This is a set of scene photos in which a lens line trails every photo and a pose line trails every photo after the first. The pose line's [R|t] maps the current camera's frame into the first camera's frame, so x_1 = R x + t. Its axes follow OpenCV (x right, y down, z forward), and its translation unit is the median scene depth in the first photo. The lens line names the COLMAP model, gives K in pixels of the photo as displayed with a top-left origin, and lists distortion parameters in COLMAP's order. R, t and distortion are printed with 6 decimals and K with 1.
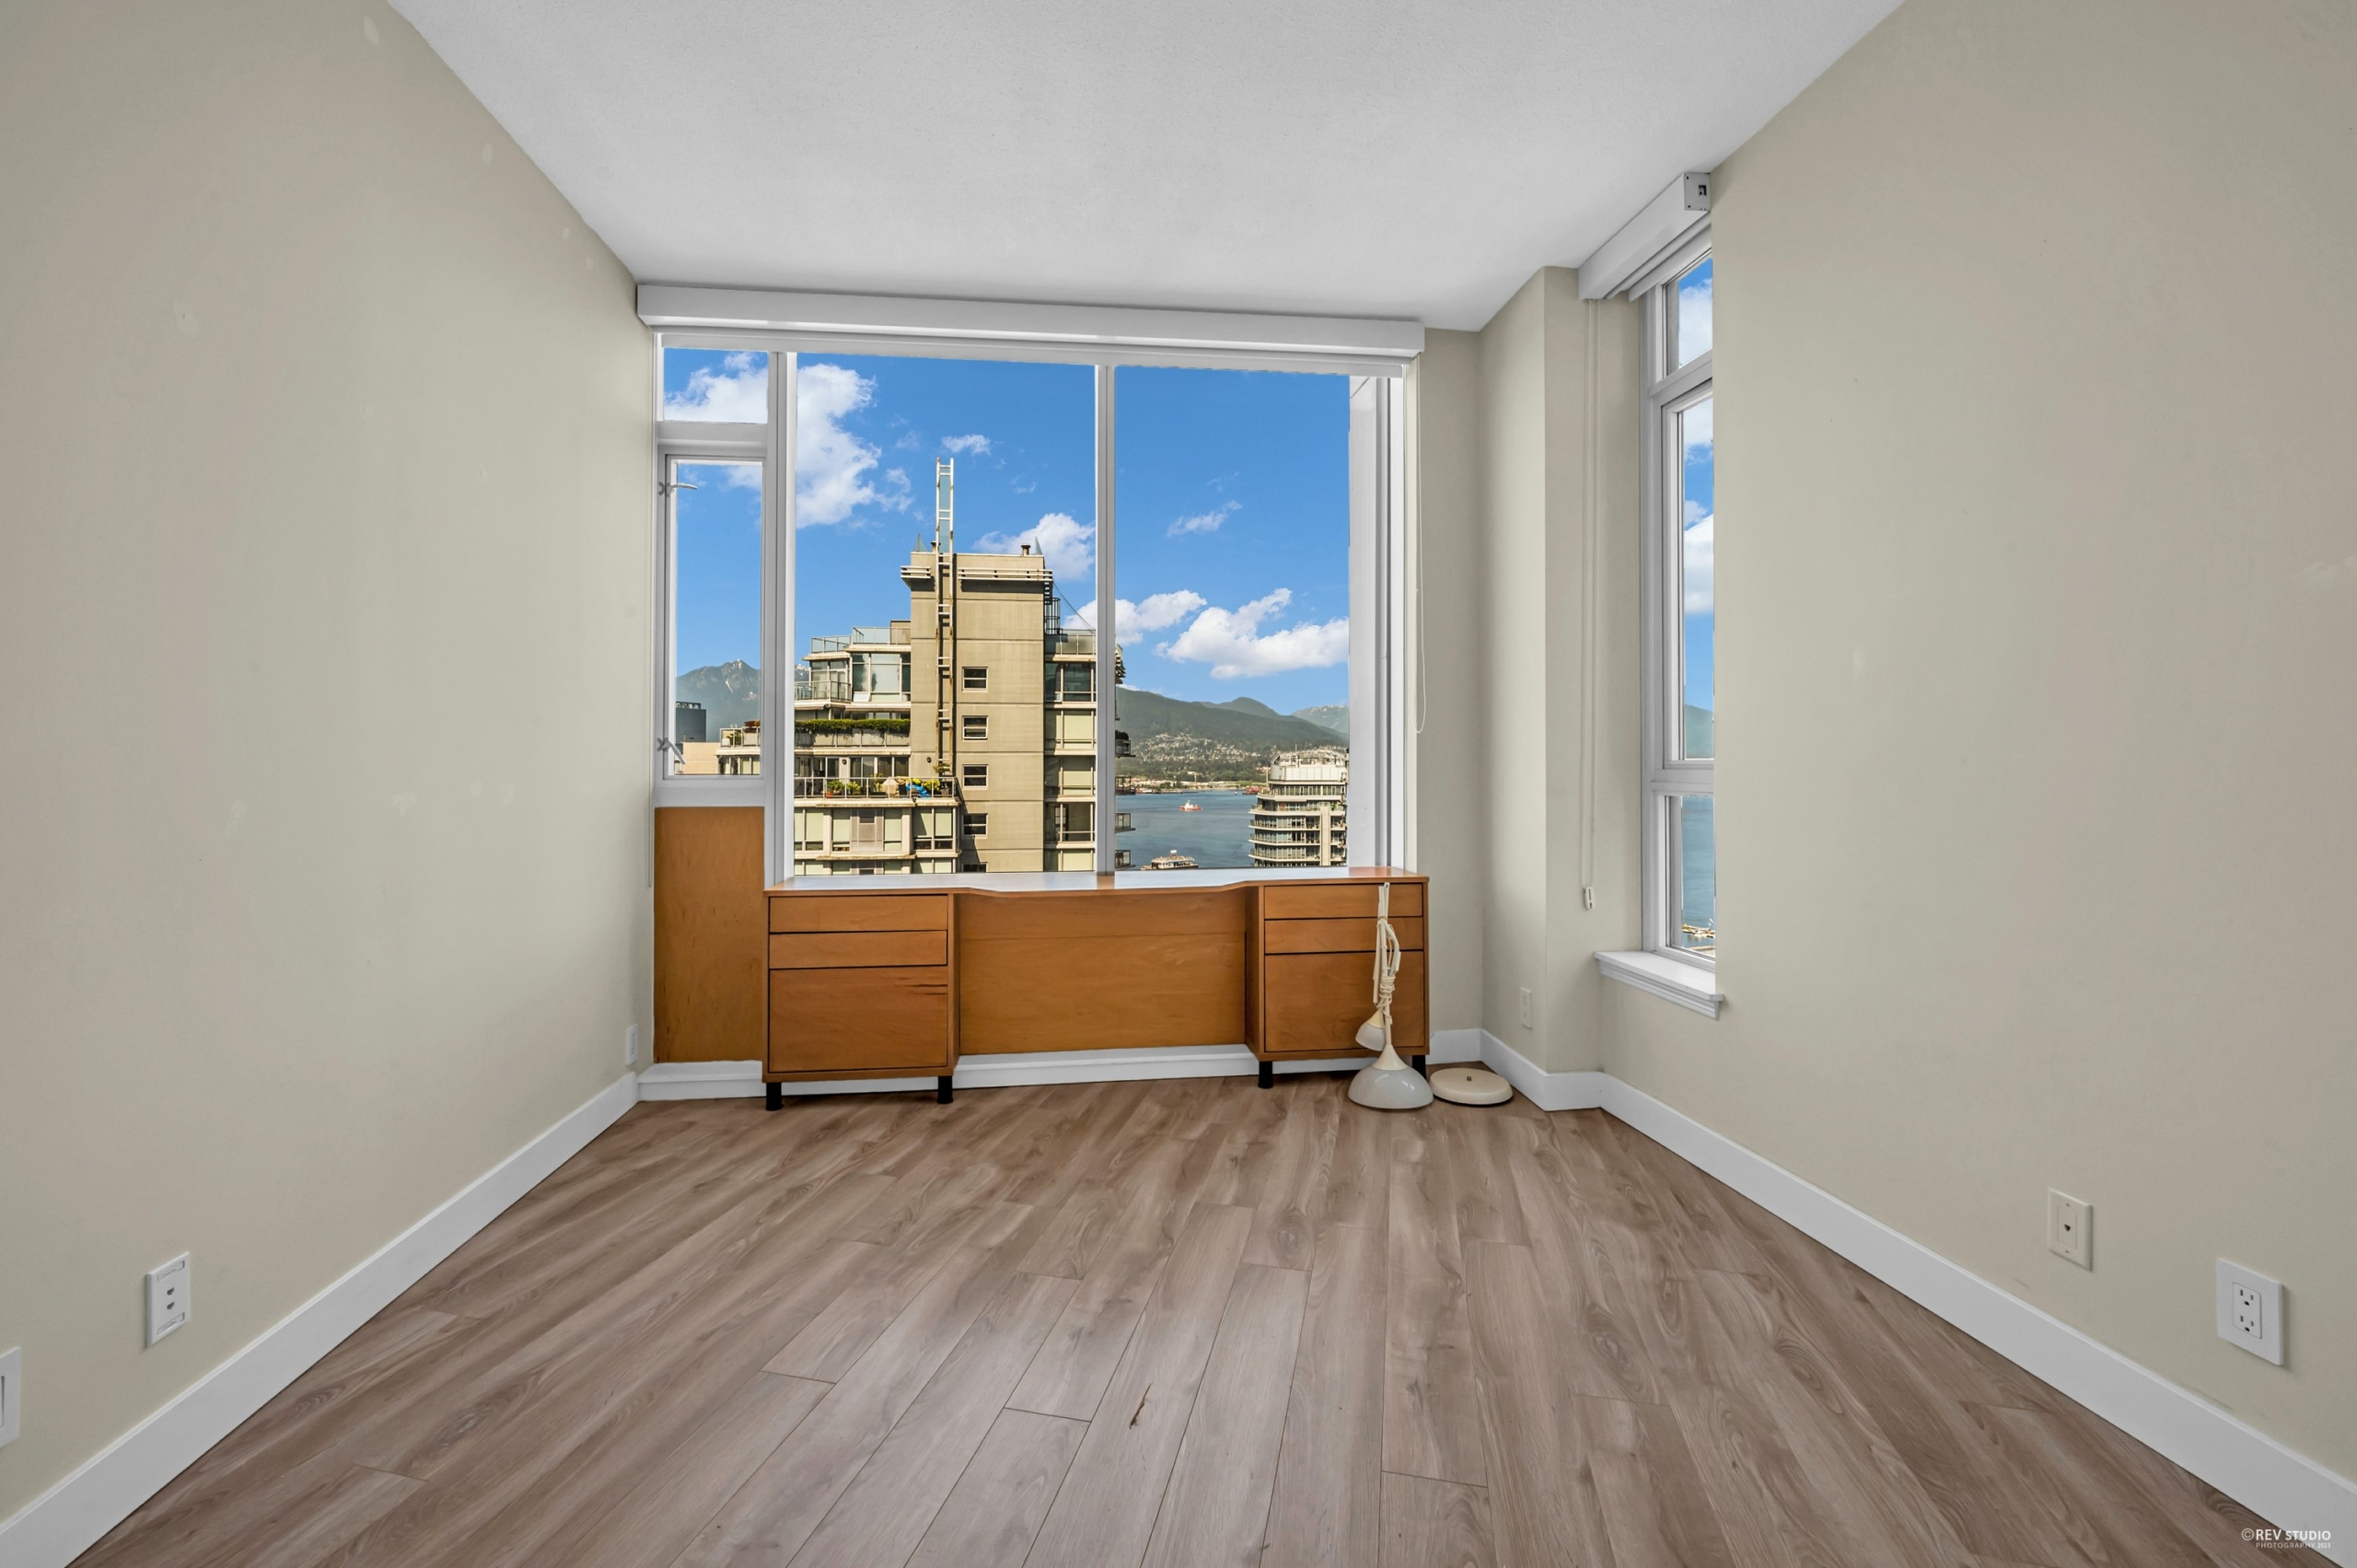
lens RADIAL K [[963.2, 0, 1216.5], [0, 963.2, 751.5], [0, 0, 1]] dist [0.000141, -0.000045]
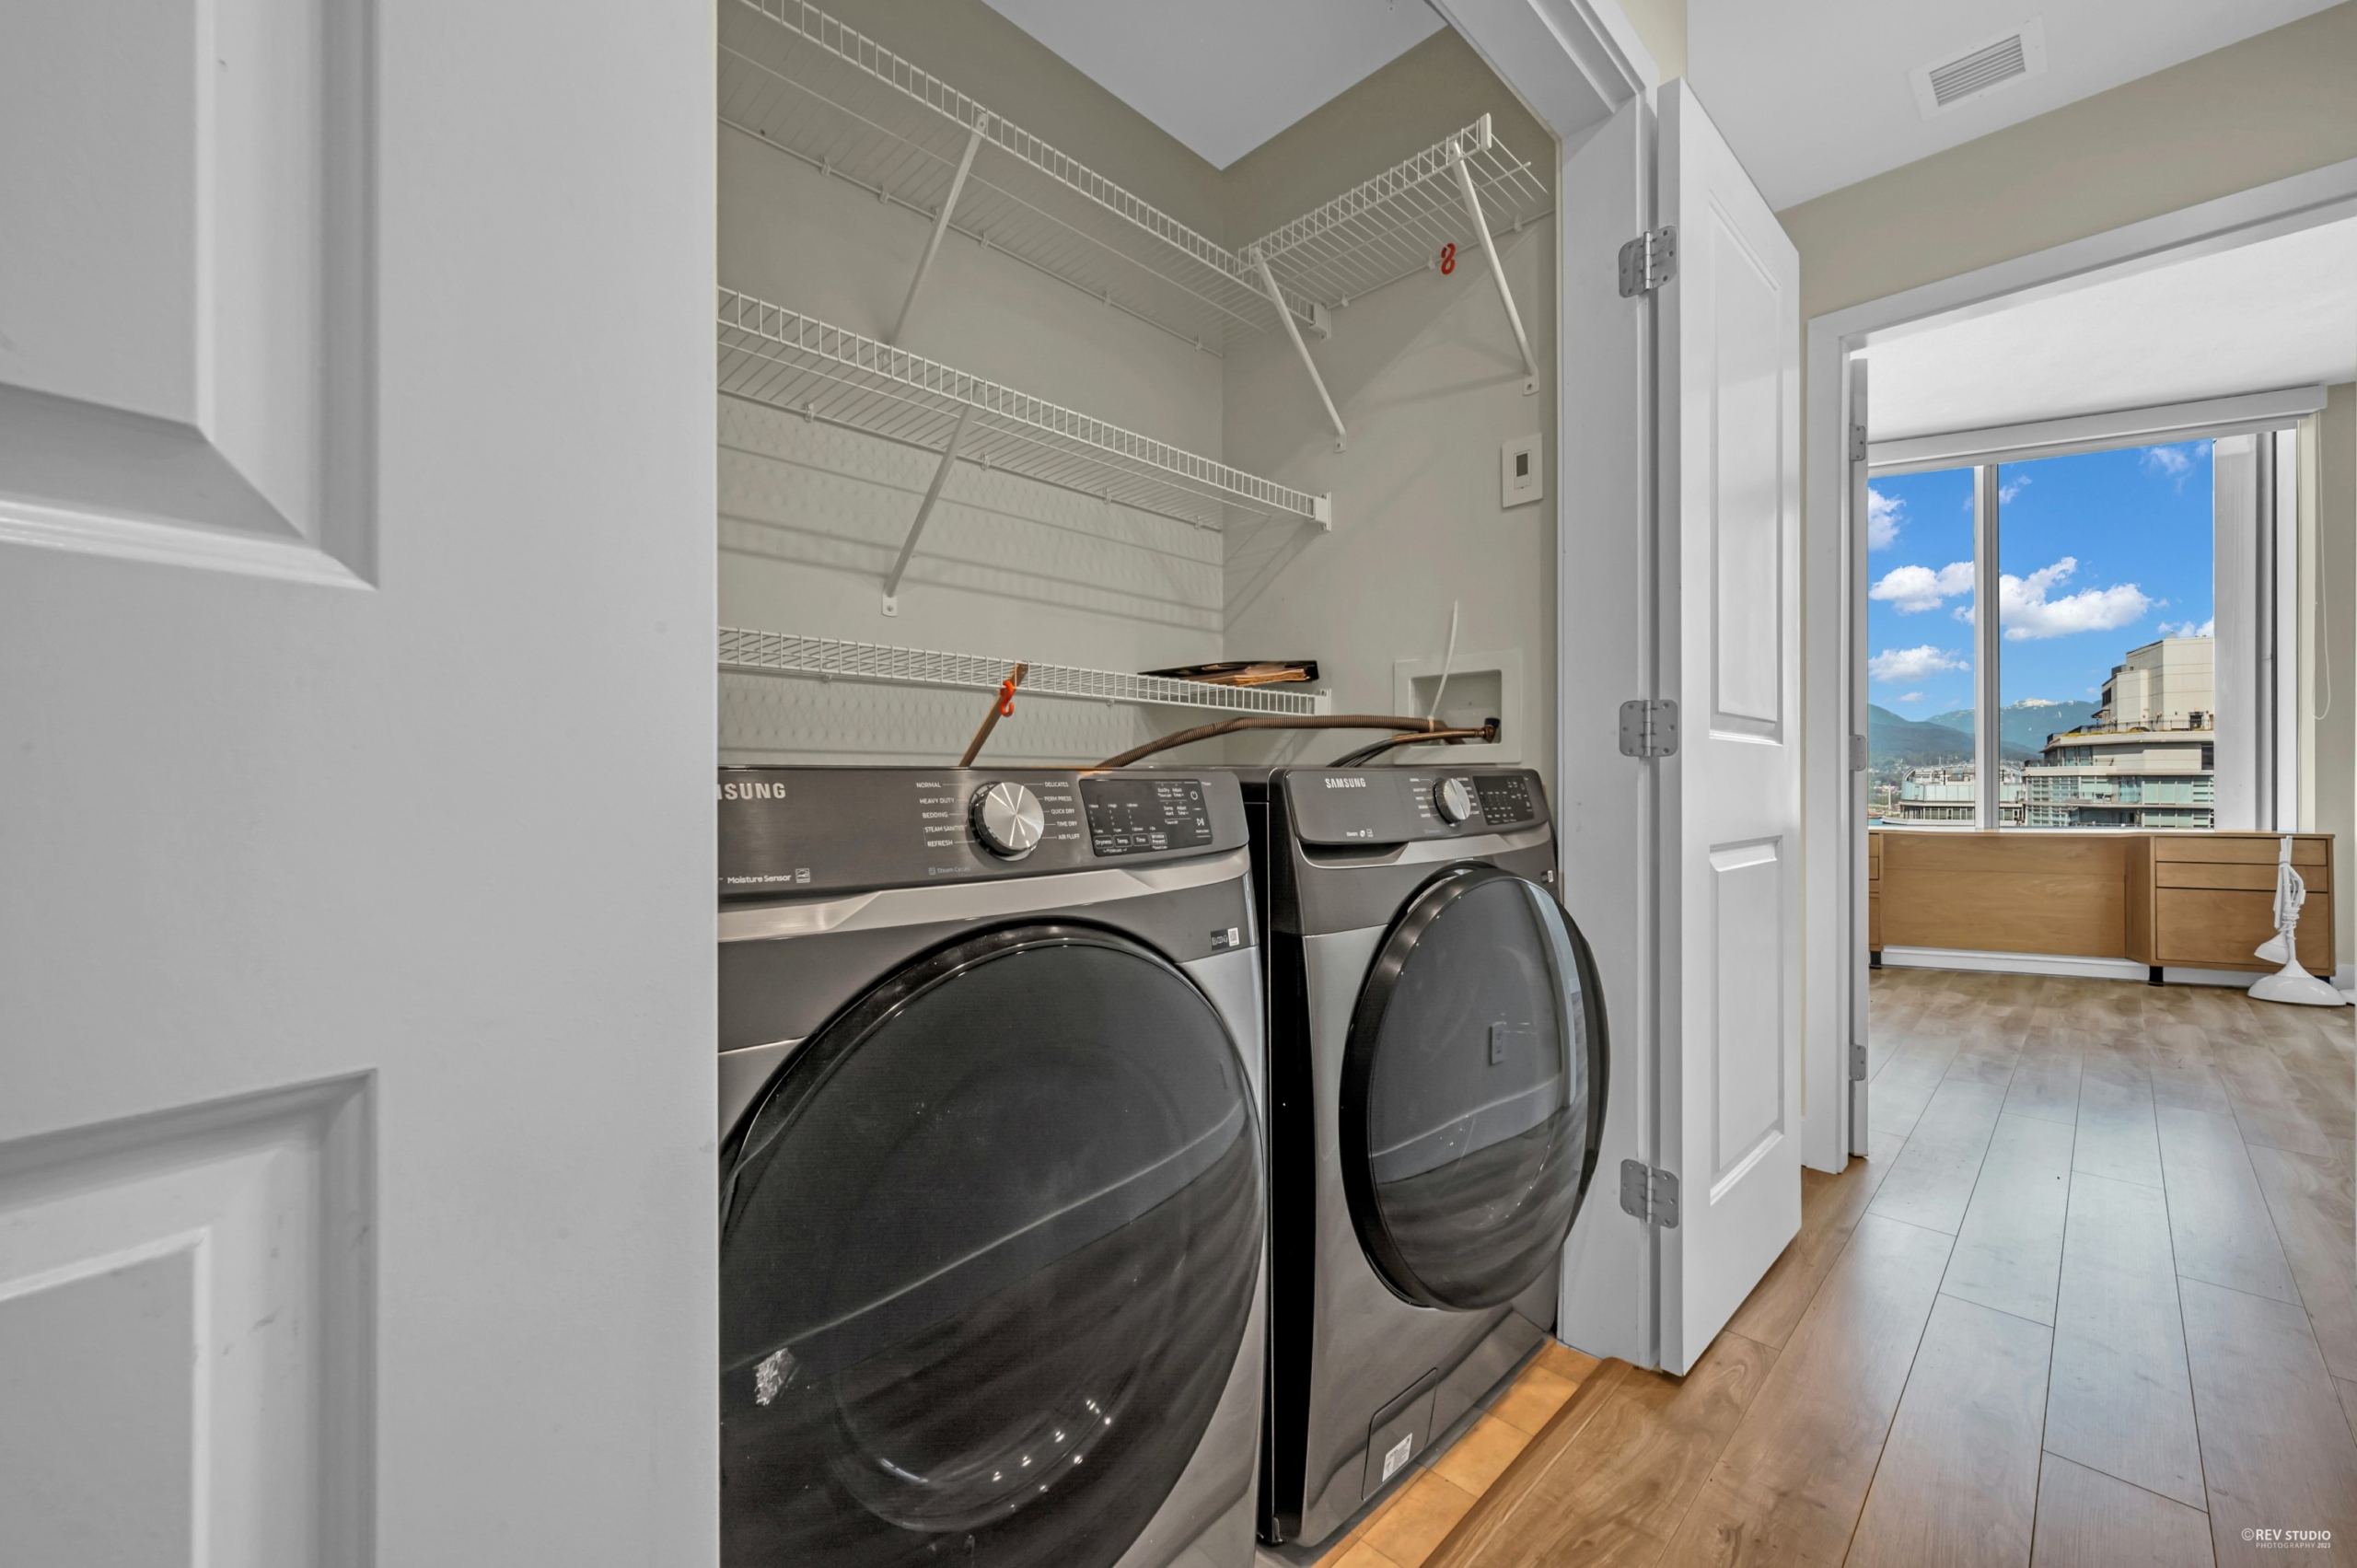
lens RADIAL K [[975.9, 0, 1150.4], [0, 975.9, 777.7], [0, 0, 1]] dist [-0.000773, -0.000463]
pose [[0.831583, -0.000498, -0.555400, -0.371275], [0.005233, 0.999962, 0.006938, 0.037017], [0.555376, -0.008676, 0.831554, -0.951006]]
